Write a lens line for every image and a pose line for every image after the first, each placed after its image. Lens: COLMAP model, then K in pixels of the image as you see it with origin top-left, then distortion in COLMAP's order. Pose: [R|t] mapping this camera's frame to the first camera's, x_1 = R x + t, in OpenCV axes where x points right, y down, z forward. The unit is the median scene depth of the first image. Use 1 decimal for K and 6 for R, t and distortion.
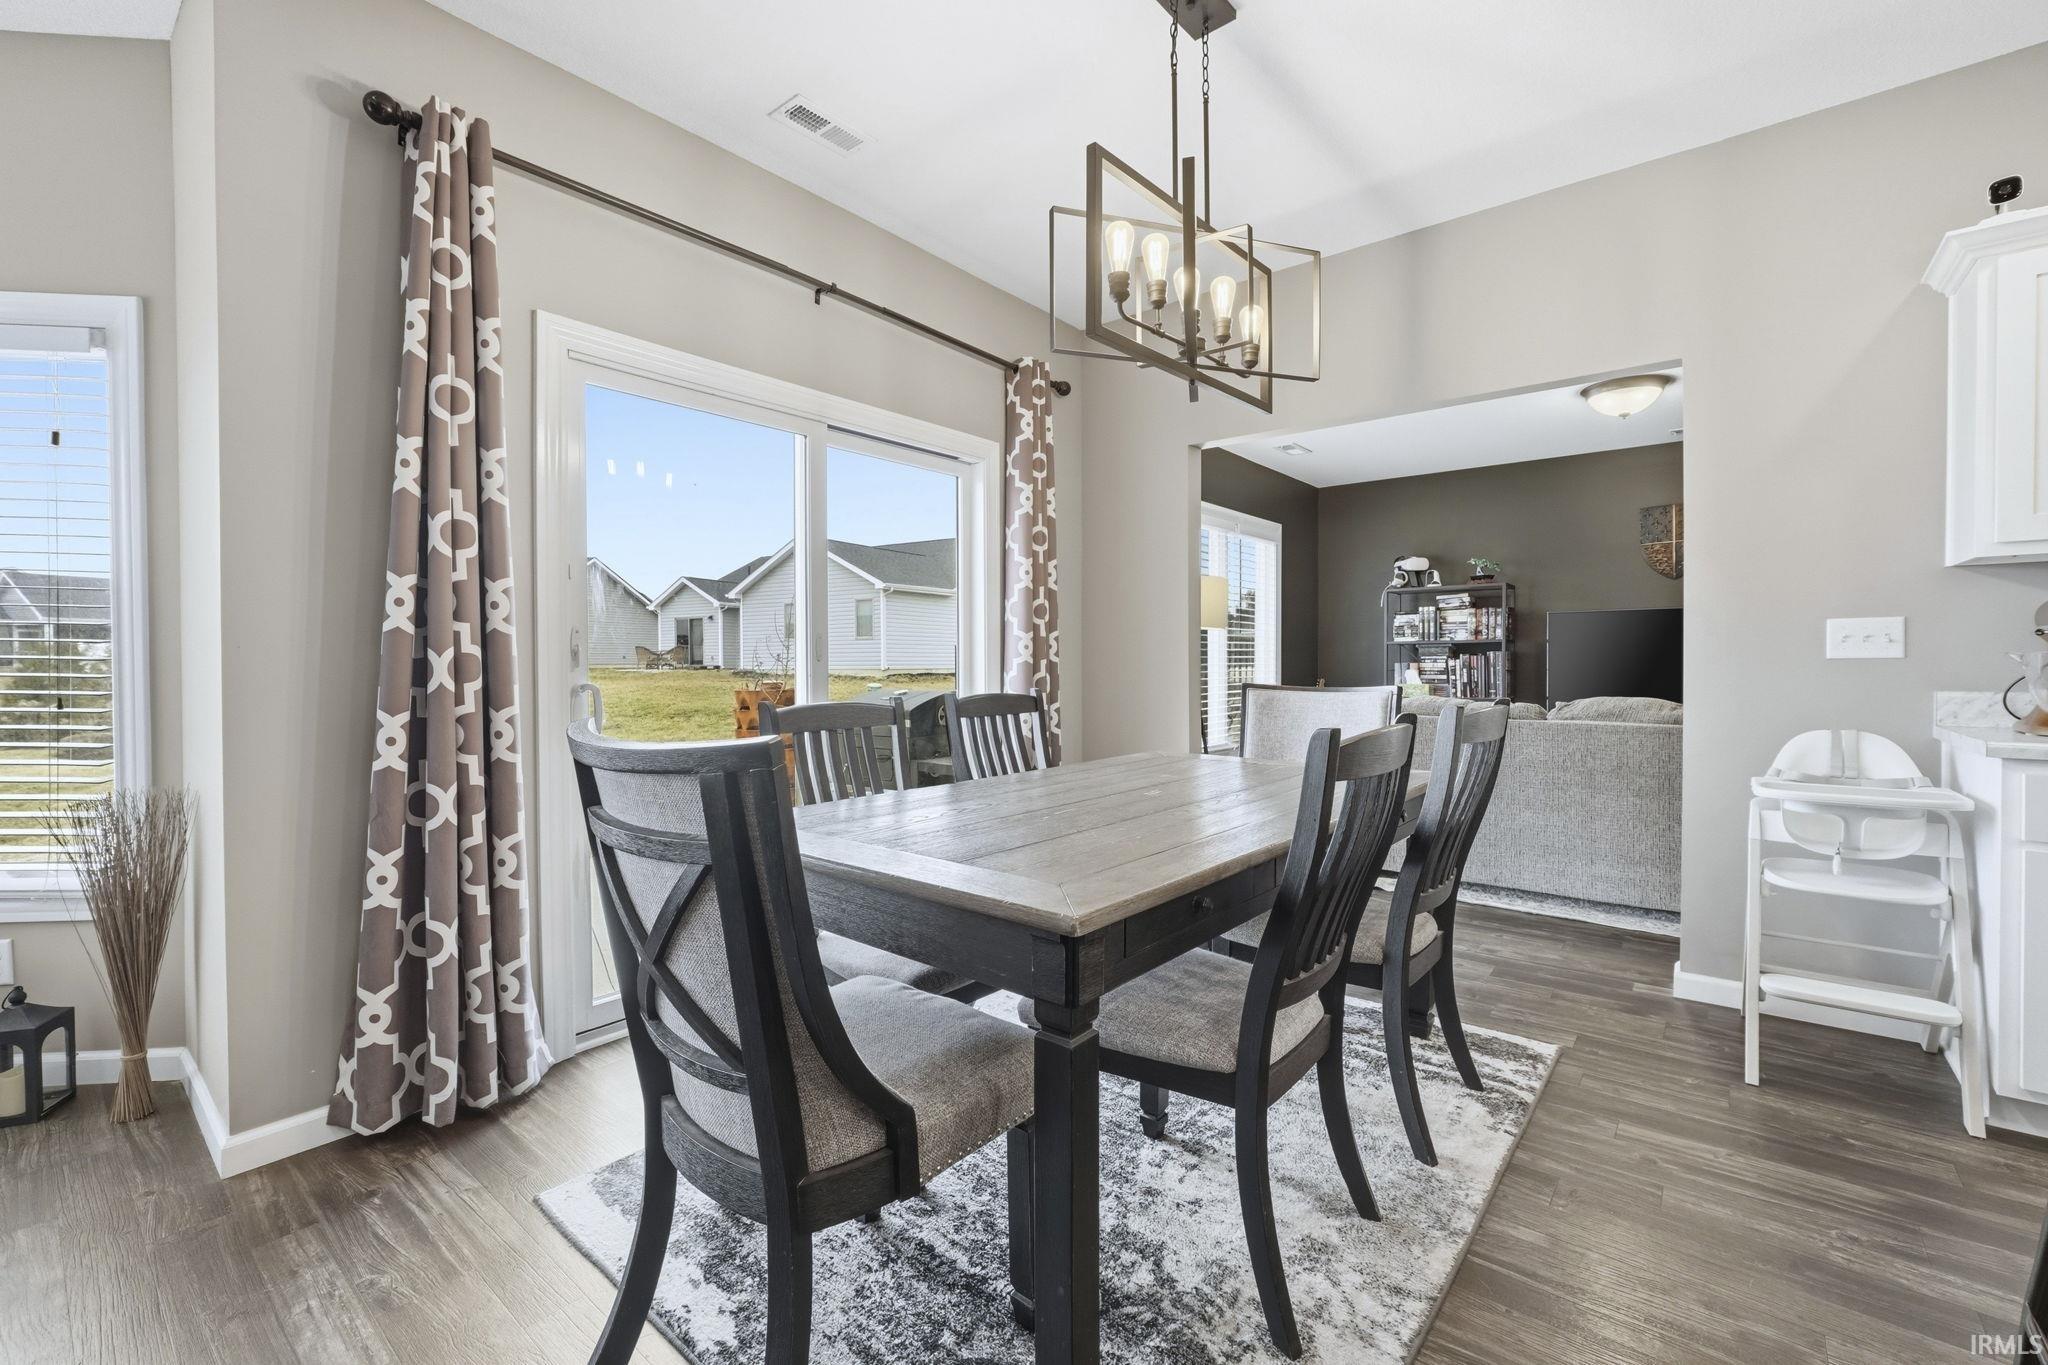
lens RADIAL K [[872.2, 0, 1028.9], [0, 872.2, 679.0], [0, 0, 1]] dist [-0.015289, 0.000326]
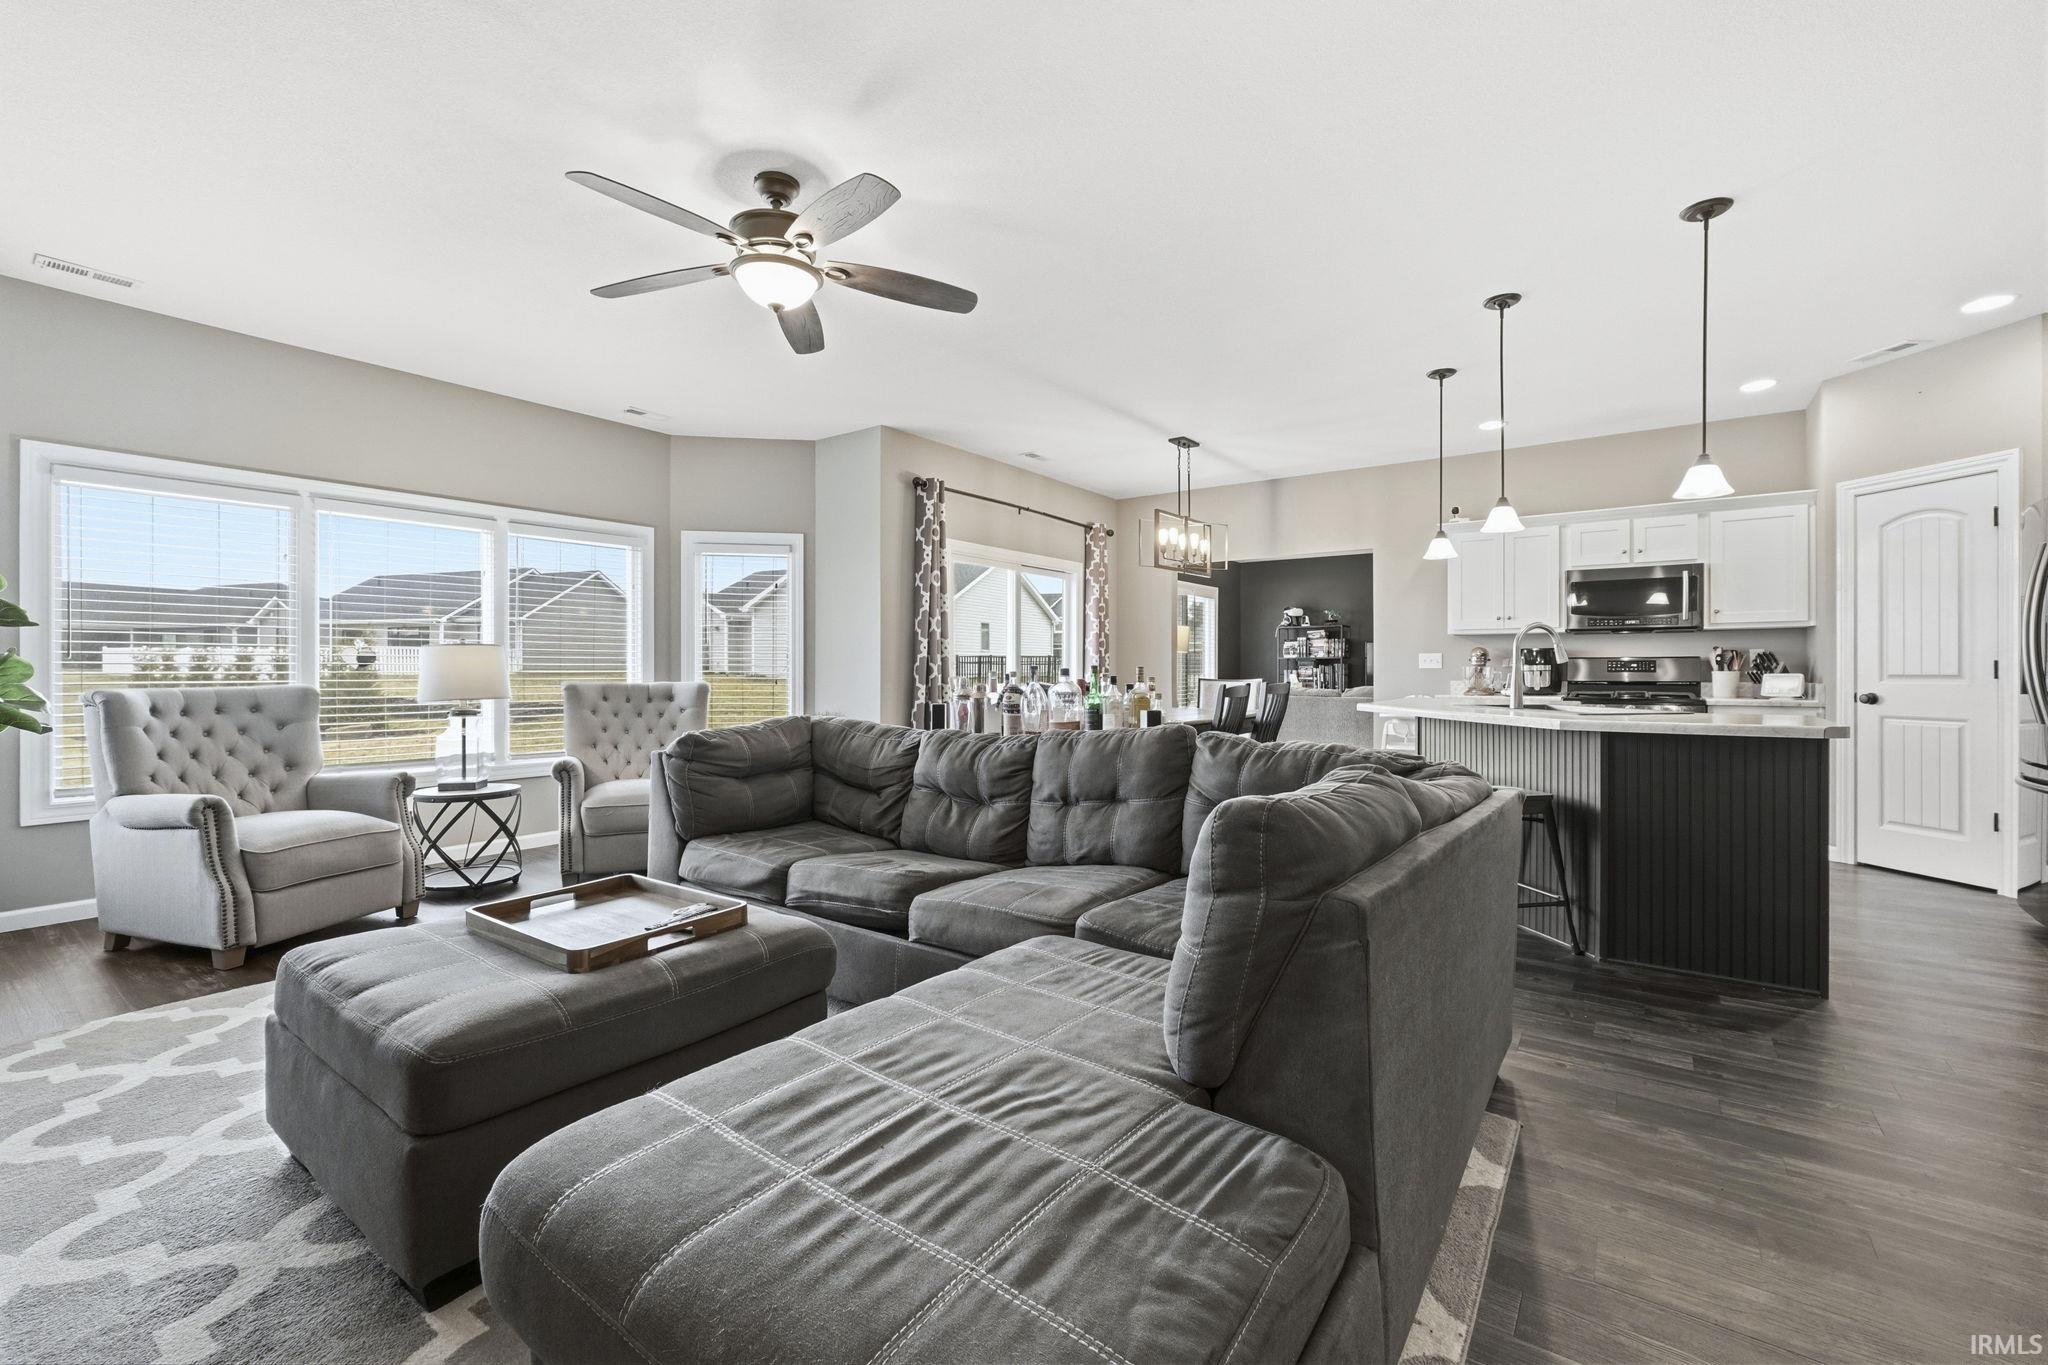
lens RADIAL K [[867.1, 0, 1030.1], [0, 867.1, 671.2], [0, 0, 1]] dist [-0.017351, 0.000224]
pose [[0.998124, 0.003816, 0.061107, -0.507880], [-0.002731, 0.999837, -0.017830, 0.042920], [-0.061165, 0.017630, 0.997972, -1.878453]]
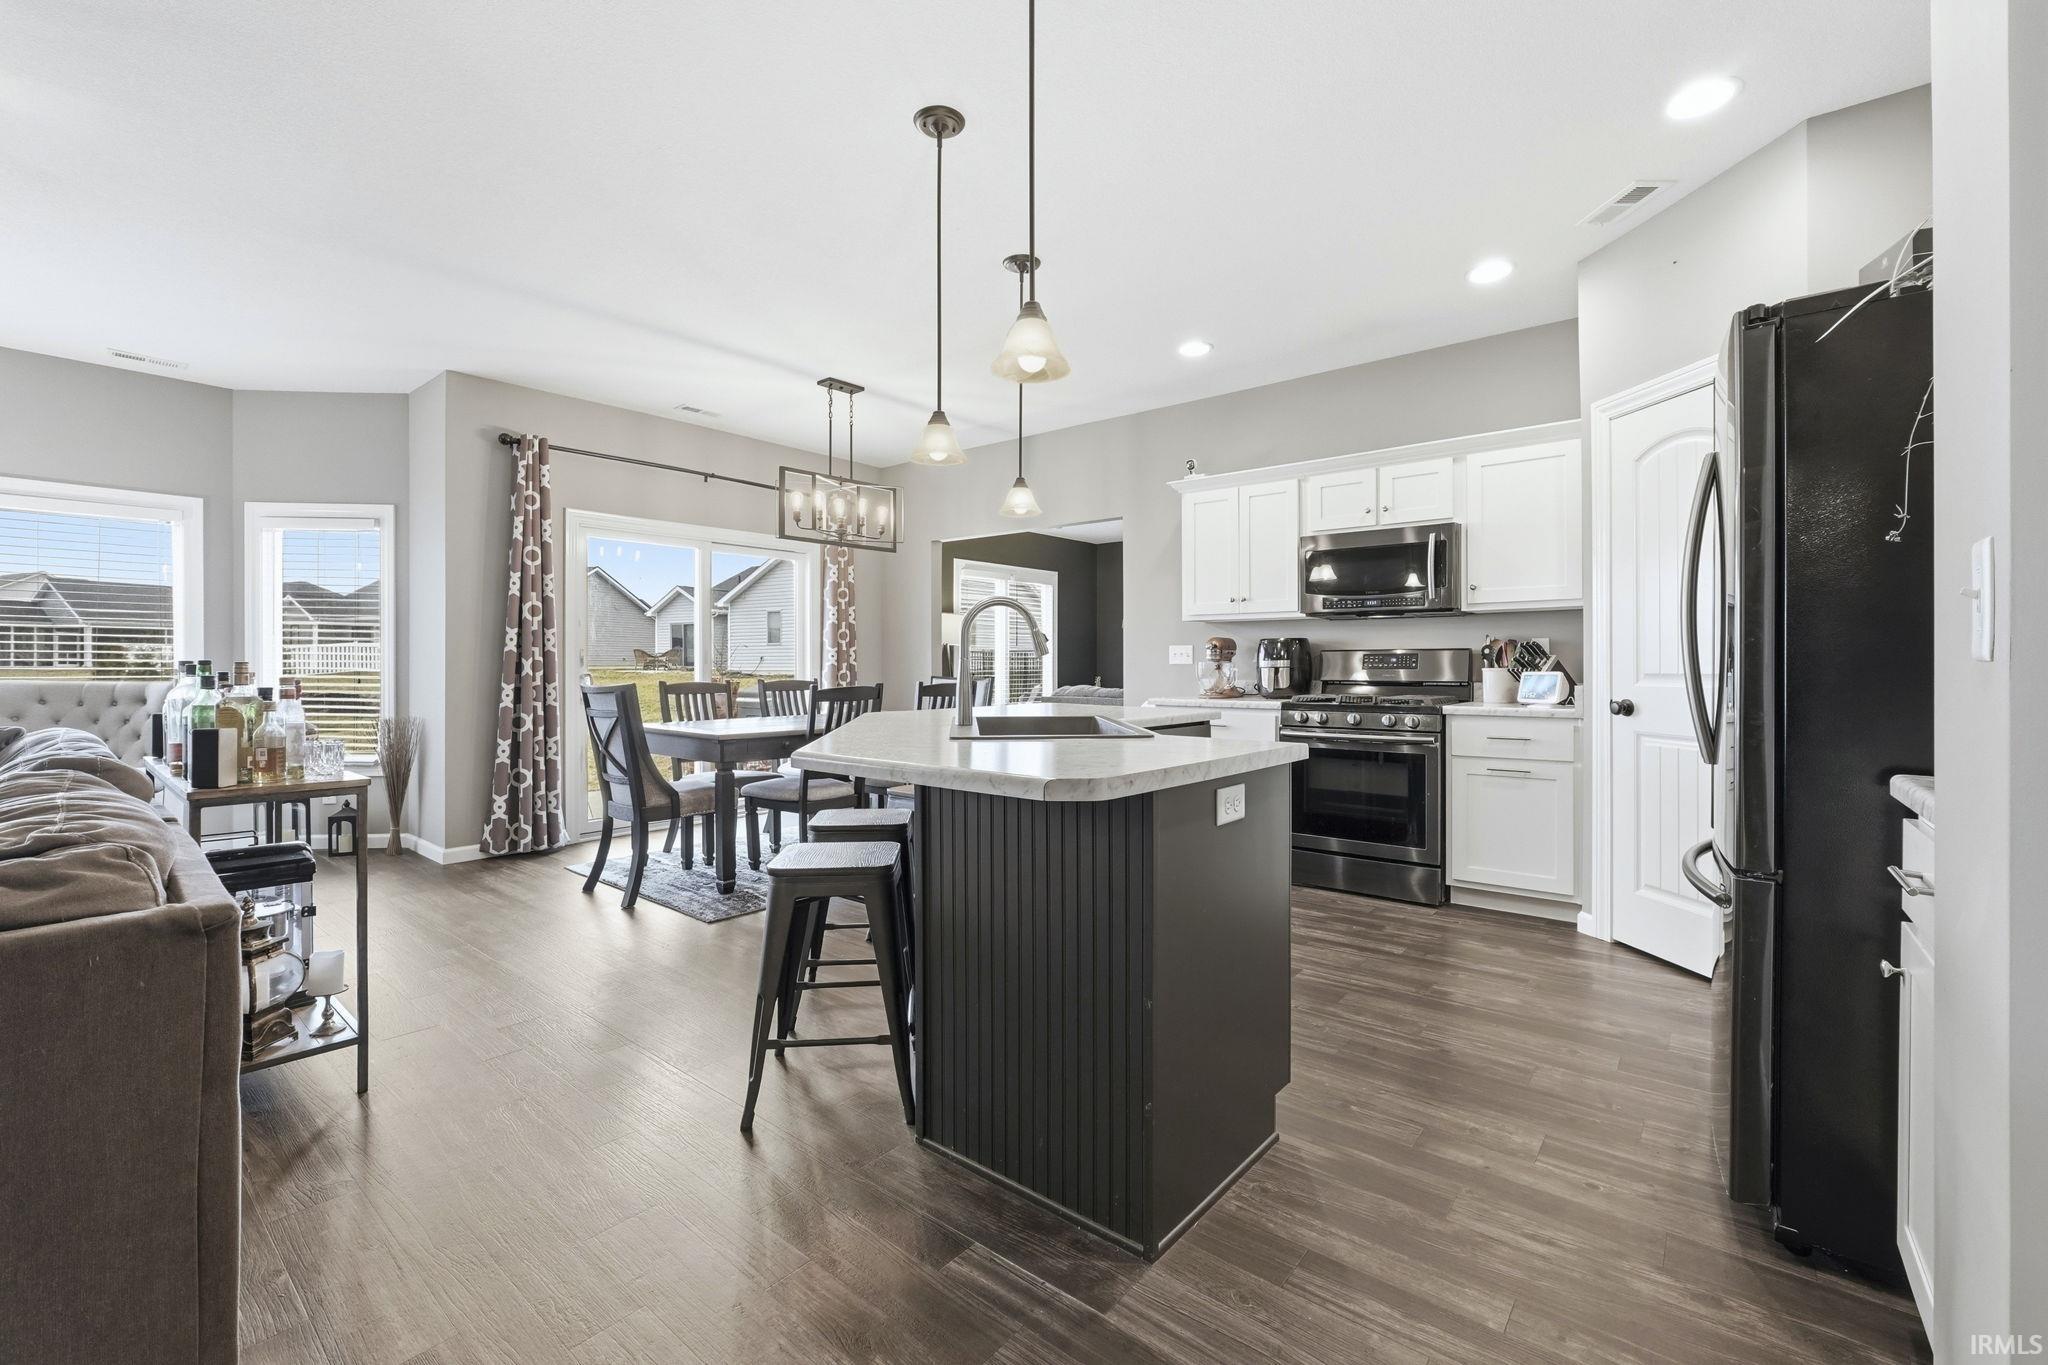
lens RADIAL K [[867.1, 0, 1030.1], [0, 867.1, 671.2], [0, 0, 1]] dist [-0.017351, 0.000224]
pose [[0.999994, 0.003009, 0.001644, 0.700557], [-0.002988, 0.999920, -0.012304, 0.026210], [-0.001681, 0.012299, 0.999923, -1.364228]]
